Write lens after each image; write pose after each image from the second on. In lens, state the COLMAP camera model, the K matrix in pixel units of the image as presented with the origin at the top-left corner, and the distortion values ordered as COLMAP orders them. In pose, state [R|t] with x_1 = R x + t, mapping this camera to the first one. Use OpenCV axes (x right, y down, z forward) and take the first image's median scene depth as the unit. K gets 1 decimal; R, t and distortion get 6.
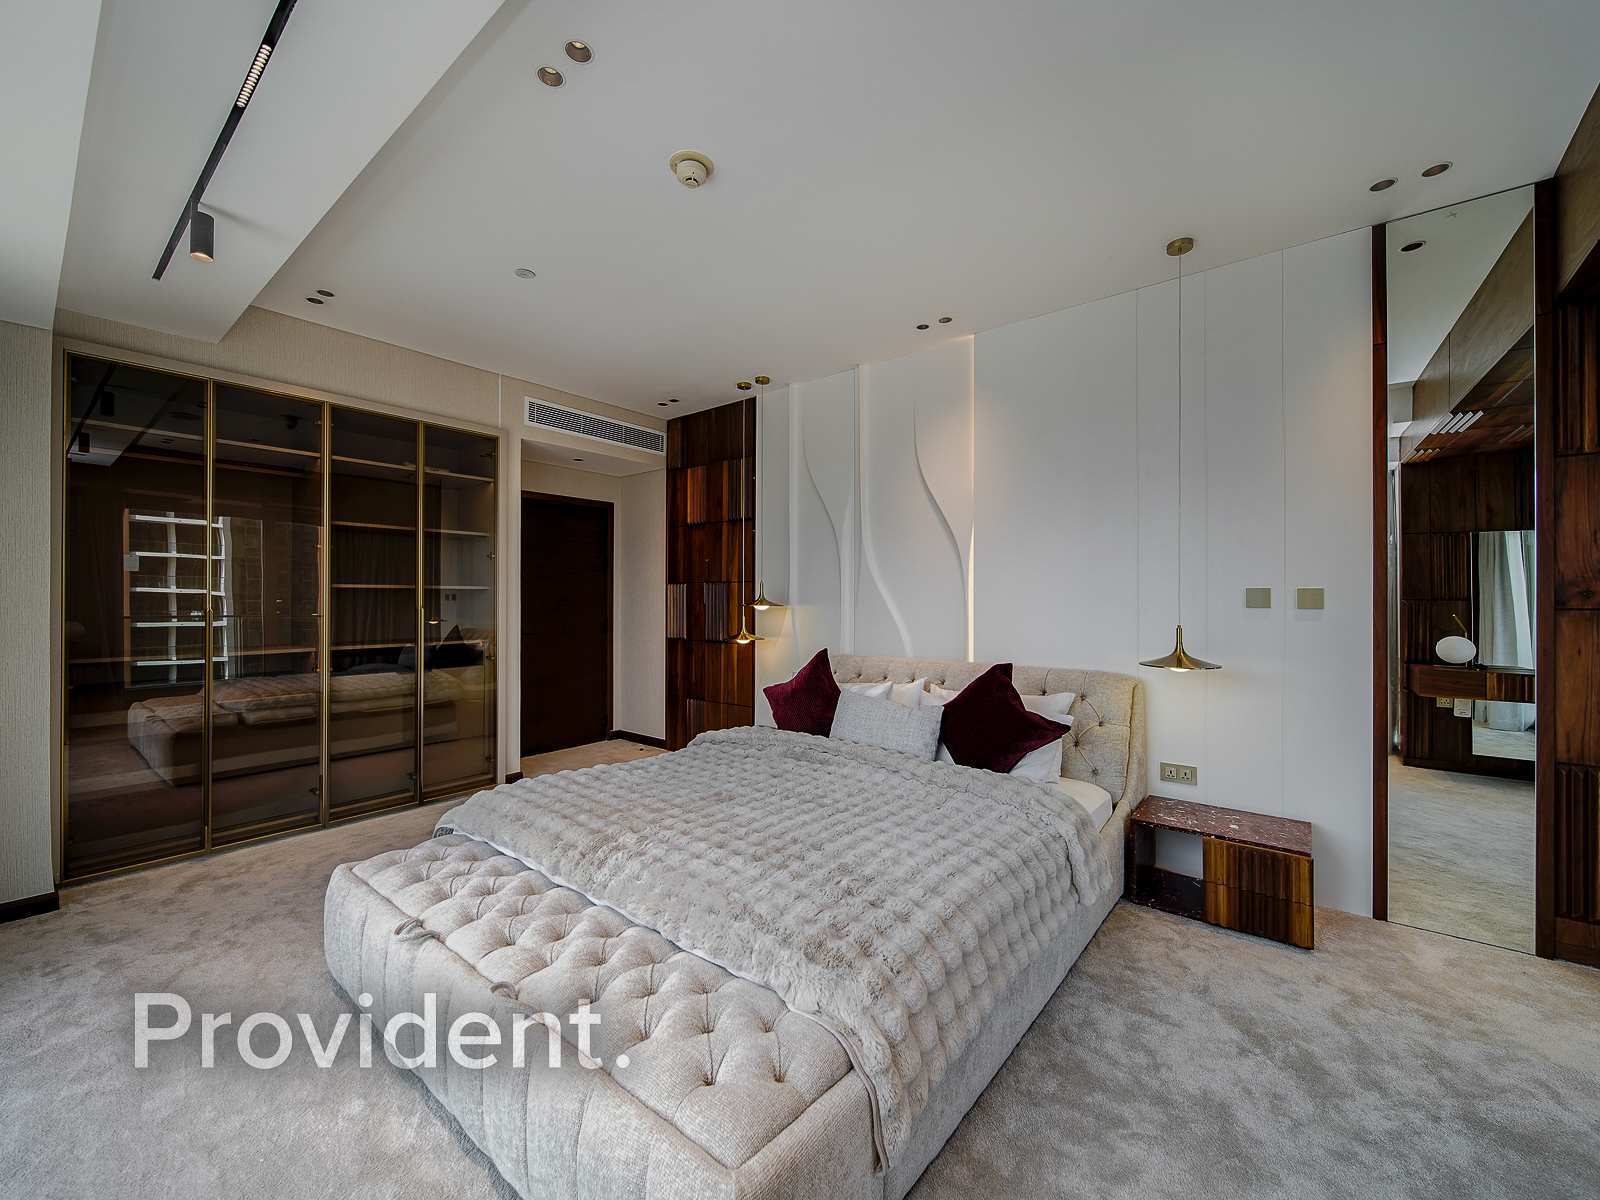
lens RADIAL K [[649.9, 0, 798.6], [0, 649.9, 578.4], [0, 0, 1]] dist [0.000118, -0.000630]
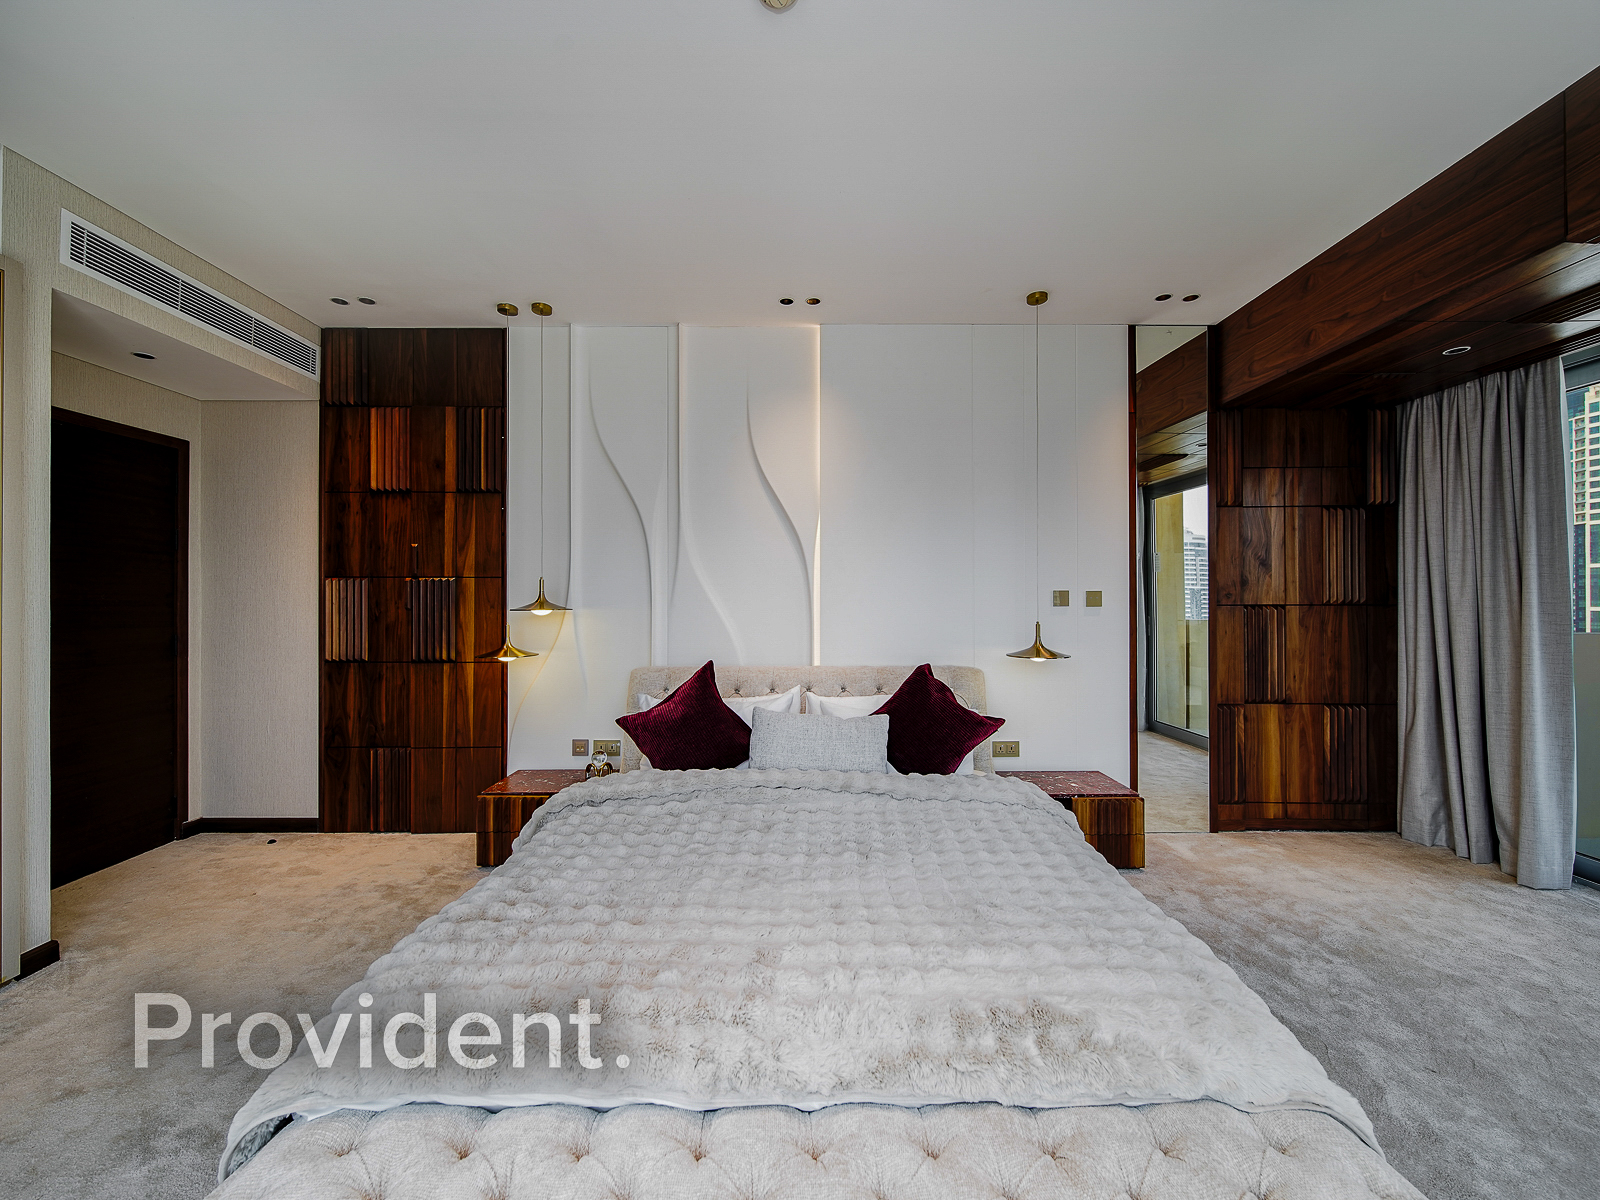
lens RADIAL K [[649.9, 0, 798.6], [0, 649.9, 578.4], [0, 0, 1]] dist [0.000118, -0.000630]
pose [[0.768351, 0.016191, 0.639824, -0.281768], [-0.017114, 0.999842, -0.004749, 0.004274], [-0.639800, -0.007301, 0.768507, 0.215074]]
